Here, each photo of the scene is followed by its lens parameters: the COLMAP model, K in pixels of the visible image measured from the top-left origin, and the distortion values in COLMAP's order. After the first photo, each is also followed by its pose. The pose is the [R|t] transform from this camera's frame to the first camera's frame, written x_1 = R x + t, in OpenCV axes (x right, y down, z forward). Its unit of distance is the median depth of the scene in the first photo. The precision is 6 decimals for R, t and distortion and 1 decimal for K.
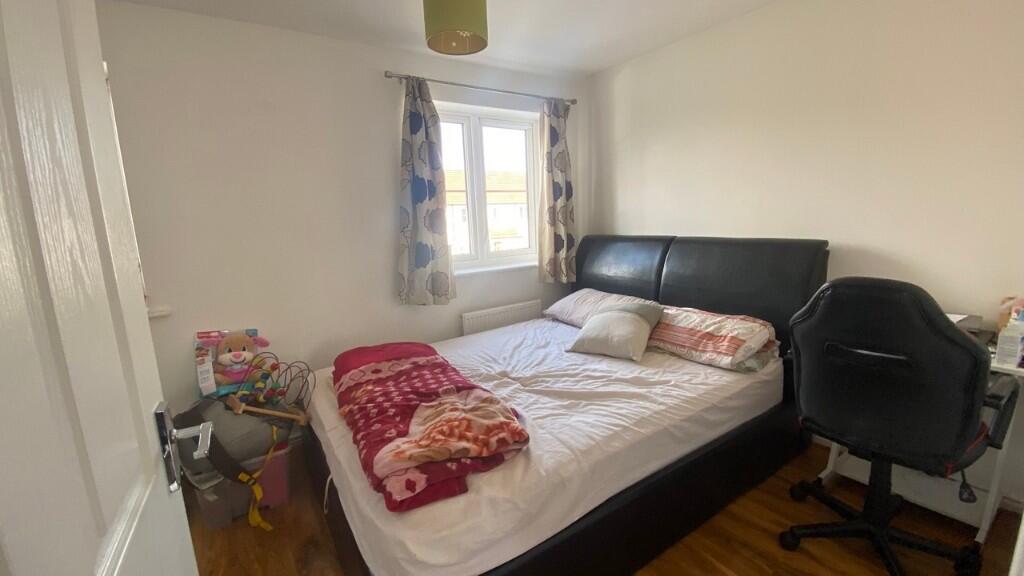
lens RADIAL K [[431.0, 0, 507.1], [0, 431.0, 284.9], [0, 0, 1]] dist [0.016462, -0.021248]
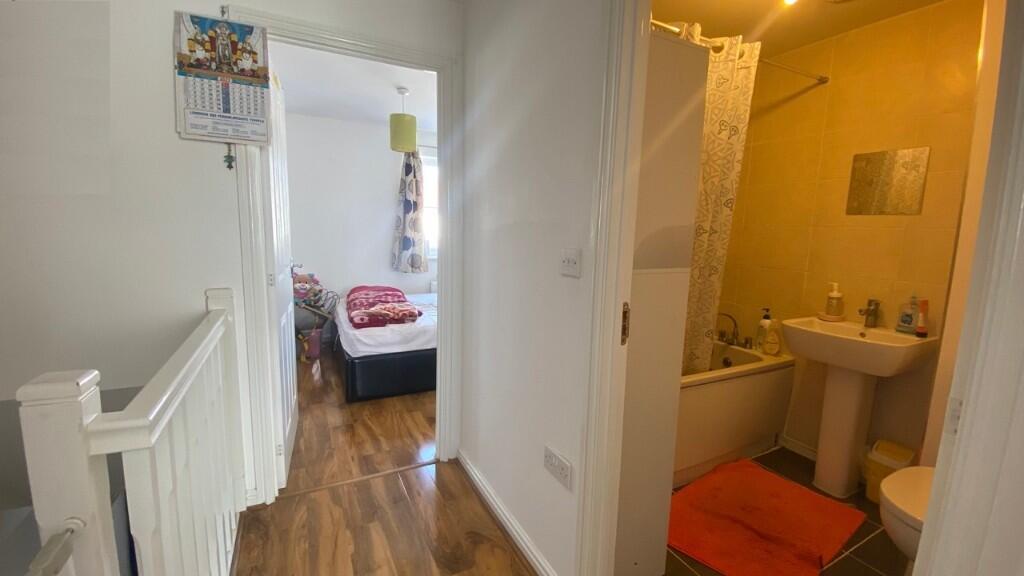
lens RADIAL K [[431.0, 0, 507.1], [0, 431.0, 284.9], [0, 0, 1]] dist [0.016462, -0.021248]
pose [[0.989841, 0.085552, -0.113563, 0.500807], [-0.089095, 0.995671, -0.026494, 0.129315], [0.110804, 0.036342, 0.993178, -0.821549]]
